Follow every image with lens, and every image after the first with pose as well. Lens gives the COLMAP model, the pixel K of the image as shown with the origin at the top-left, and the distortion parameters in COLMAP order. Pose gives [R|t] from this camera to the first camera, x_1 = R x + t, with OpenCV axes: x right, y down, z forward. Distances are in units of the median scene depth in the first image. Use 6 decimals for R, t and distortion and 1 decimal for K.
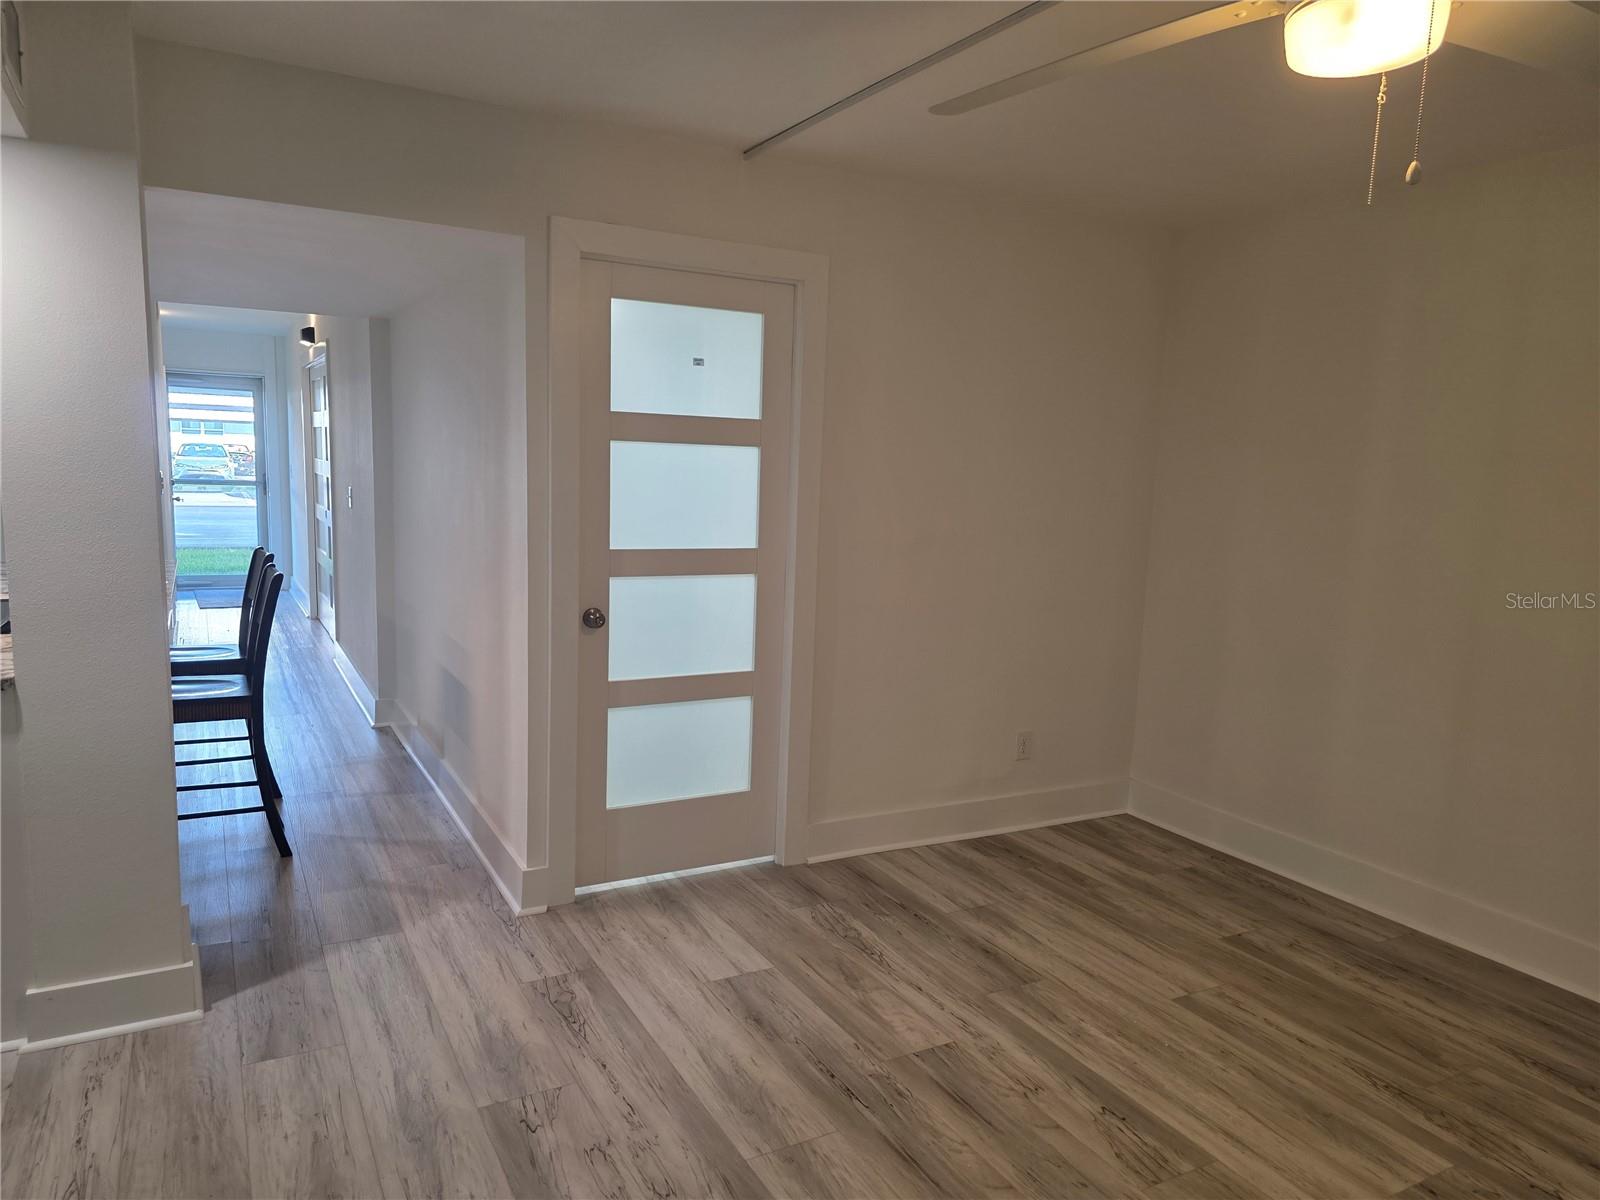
lens RADIAL K [[1077.1, 0, 793.3], [0, 1077.1, 612.8], [0, 0, 1]] dist [0.058629, -0.053159]
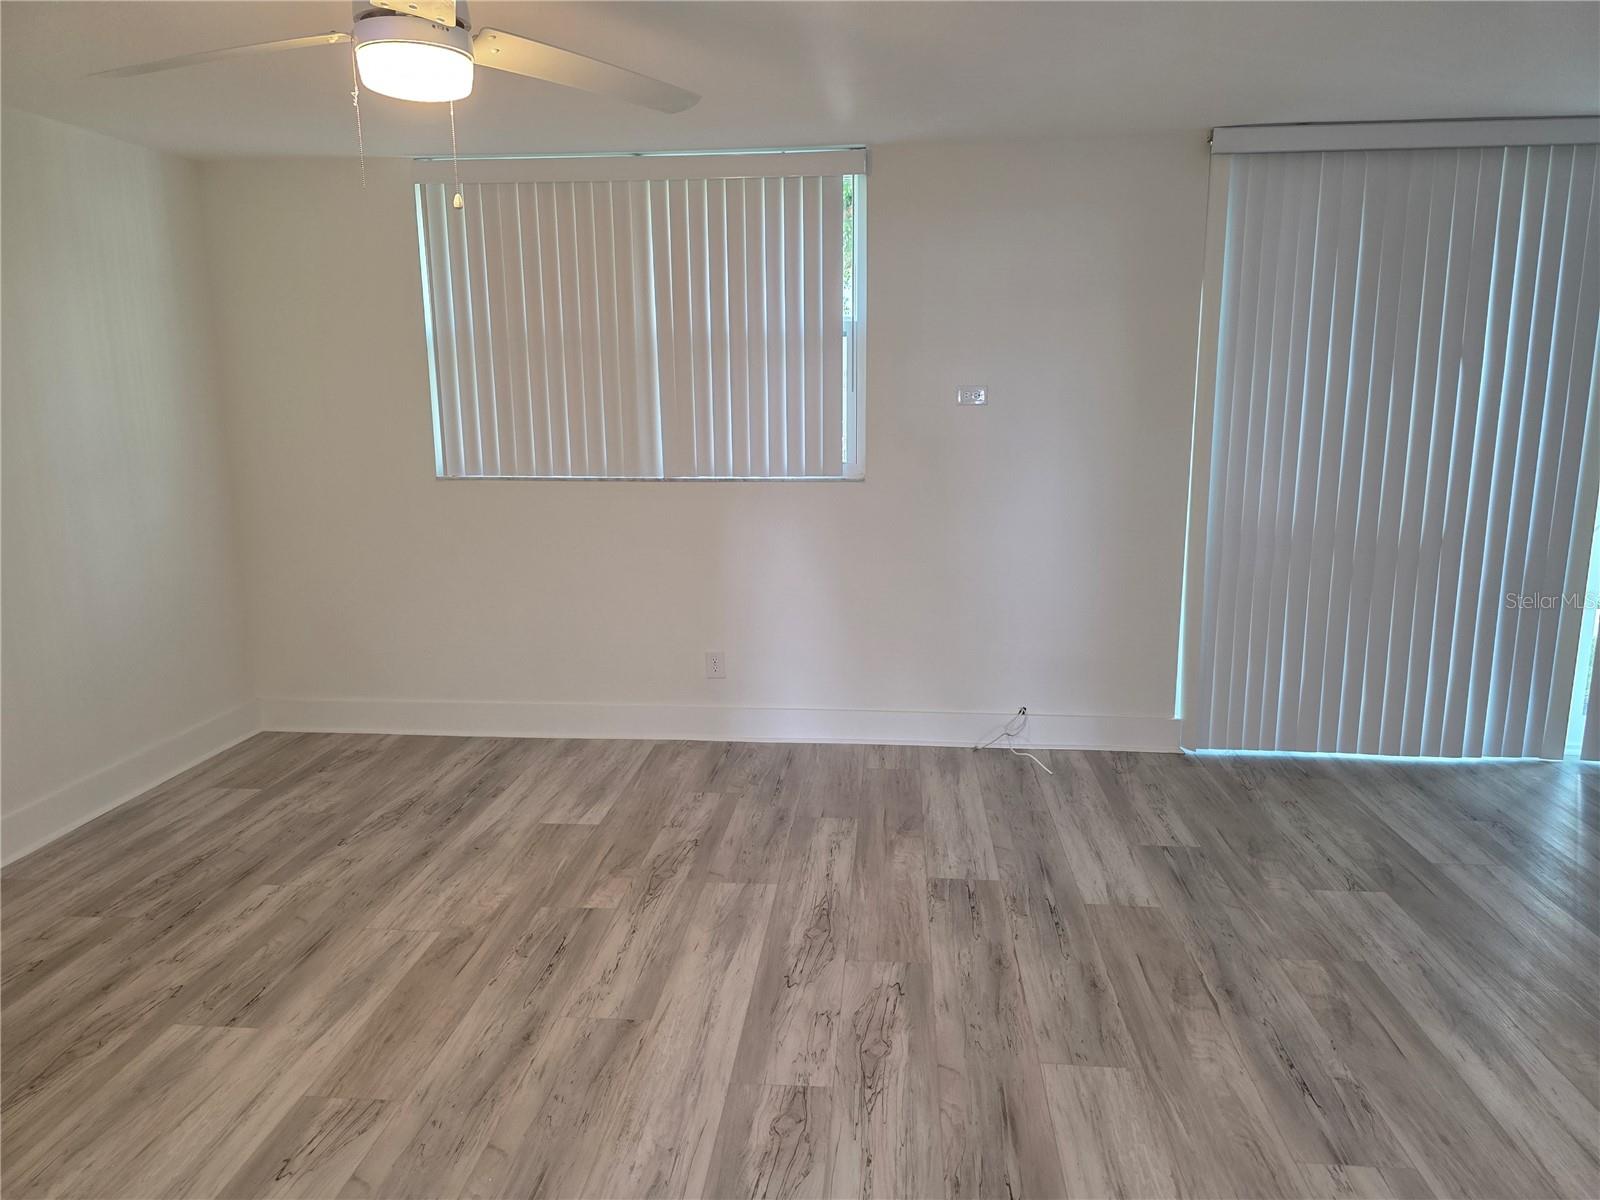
lens RADIAL K [[1078.1, 0, 799.8], [0, 1078.1, 595.4], [0, 0, 1]] dist [0.068501, -0.068651]
pose [[-0.833321, -0.131339, 0.536960, -0.321868], [0.057702, 0.945391, 0.320789, -0.157719], [-0.549770, 0.298304, -0.780236, 0.945322]]
